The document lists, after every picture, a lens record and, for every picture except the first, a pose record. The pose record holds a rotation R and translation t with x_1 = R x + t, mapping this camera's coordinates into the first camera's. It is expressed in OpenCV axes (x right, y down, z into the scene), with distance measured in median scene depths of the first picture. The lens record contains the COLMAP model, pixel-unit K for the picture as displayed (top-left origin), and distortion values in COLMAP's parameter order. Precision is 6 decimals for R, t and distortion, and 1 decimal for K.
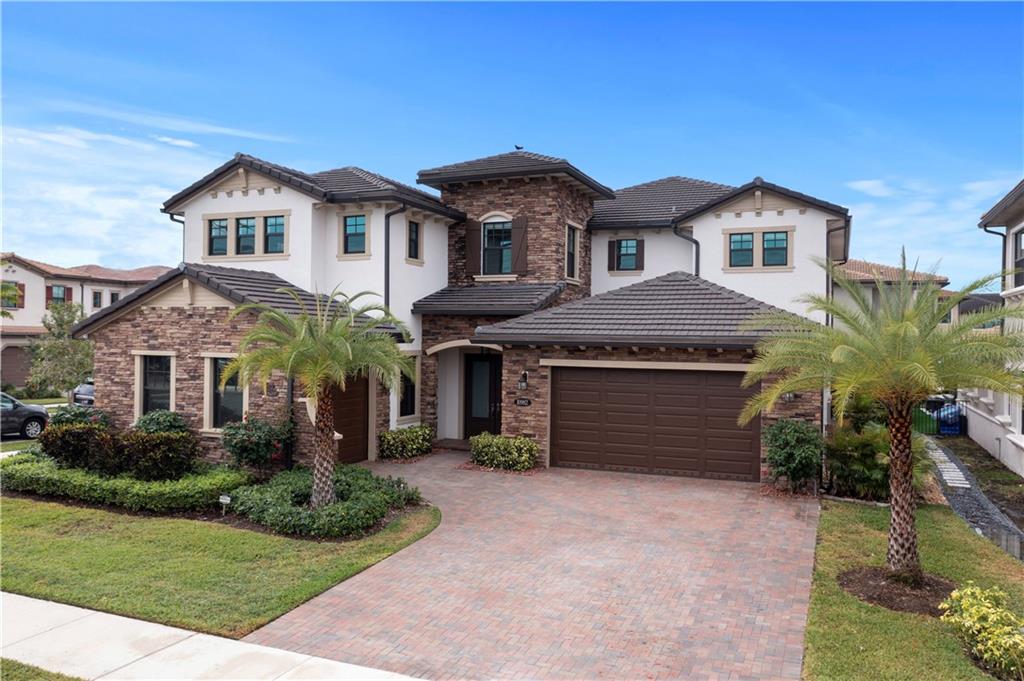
lens RADIAL K [[806.4, 0, 509.5], [0, 806.4, 335.1], [0, 0, 1]] dist [-0.008333, 0.001959]
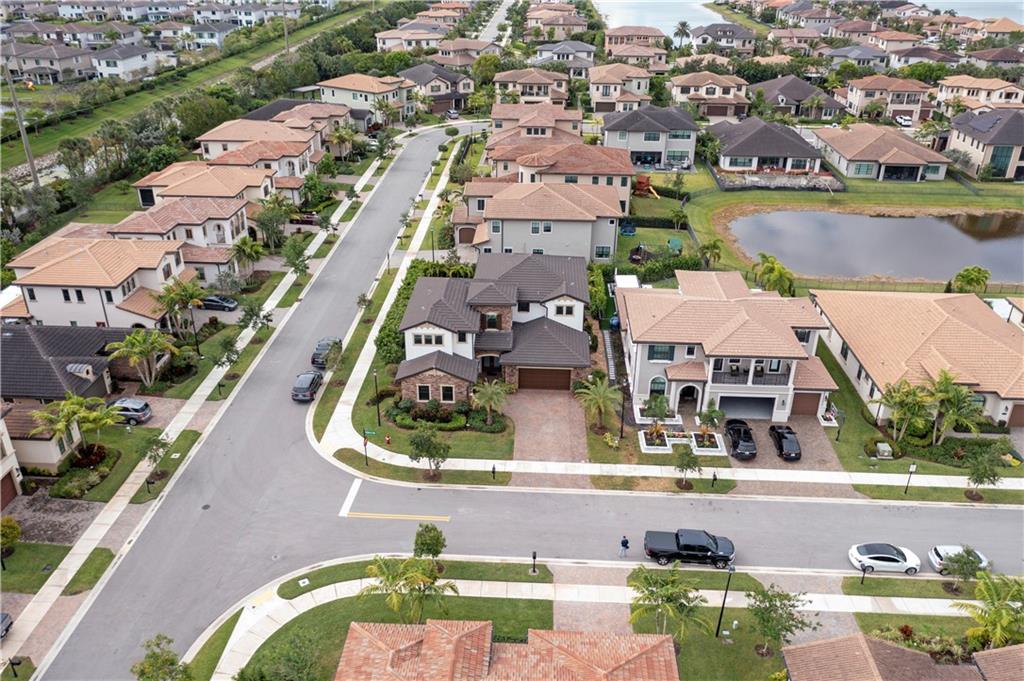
lens RADIAL K [[806.4, 0, 509.5], [0, 806.4, 335.1], [0, 0, 1]] dist [-0.008333, 0.001959]
pose [[0.940638, -0.157301, 0.300760, -1.124619], [0.004817, 0.892219, 0.451577, -1.836619], [-0.339377, -0.423322, 0.840013, -2.158620]]
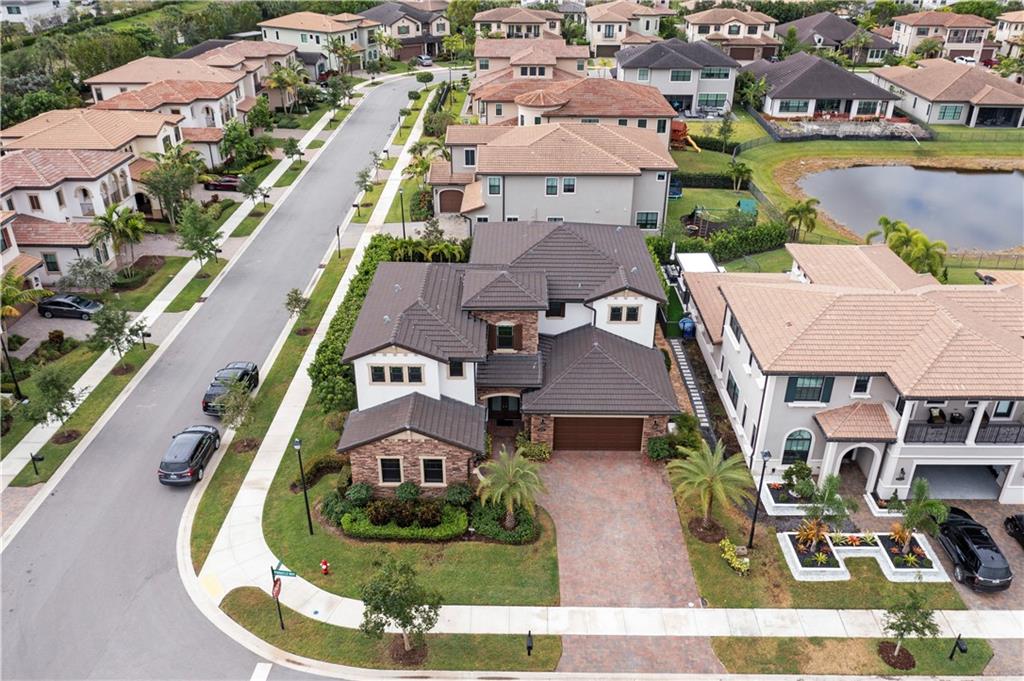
lens RADIAL K [[806.4, 0, 509.5], [0, 806.4, 335.1], [0, 0, 1]] dist [-0.008333, 0.001959]
pose [[0.927666, -0.184509, 0.324643, -0.749234], [0.009045, 0.880243, 0.474437, -1.219210], [-0.373303, -0.437182, 0.818240, -0.689983]]
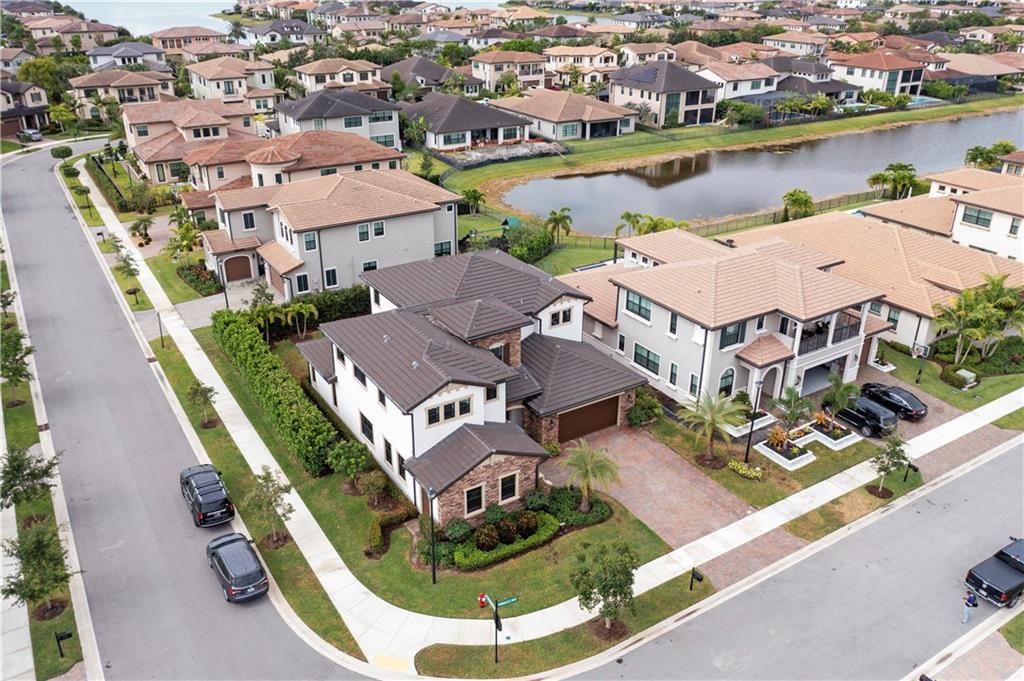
lens RADIAL K [[806.4, 0, 509.5], [0, 806.4, 335.1], [0, 0, 1]] dist [-0.008333, 0.001959]
pose [[0.574792, -0.350642, 0.739367, -1.817265], [-0.000153, 0.903495, 0.428598, -1.263844], [-0.818299, -0.246468, 0.519268, -0.129333]]
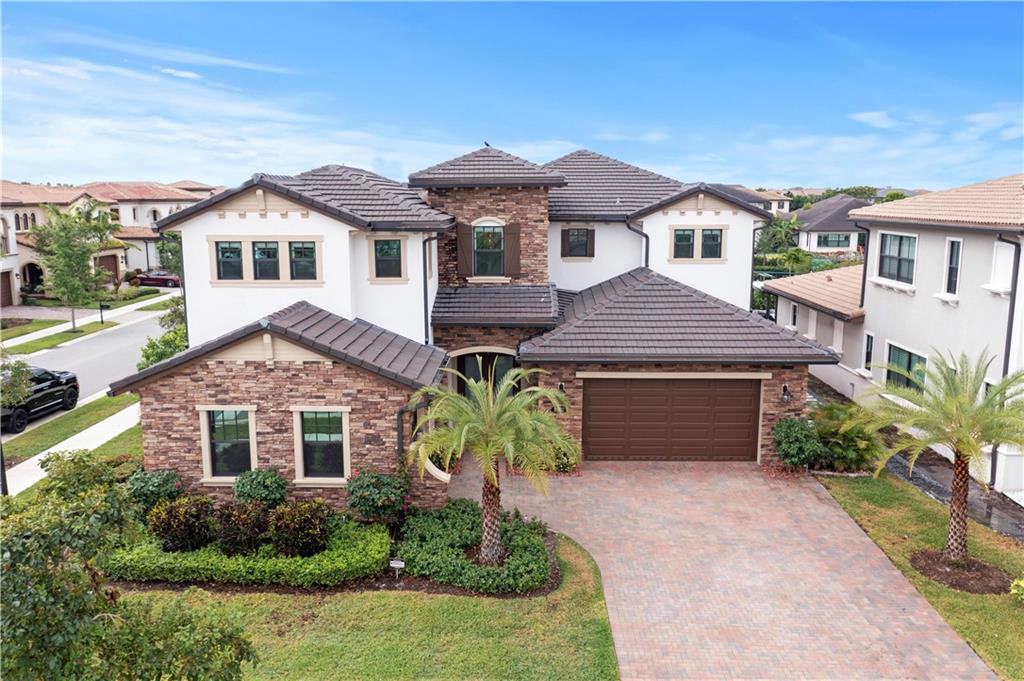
lens RADIAL K [[806.4, 0, 509.5], [0, 806.4, 335.1], [0, 0, 1]] dist [-0.008333, 0.001959]
pose [[0.929876, -0.076007, 0.359935, -0.448578], [0.011838, 0.984099, 0.177227, -0.221200], [-0.367682, -0.160539, 0.915990, 0.007291]]
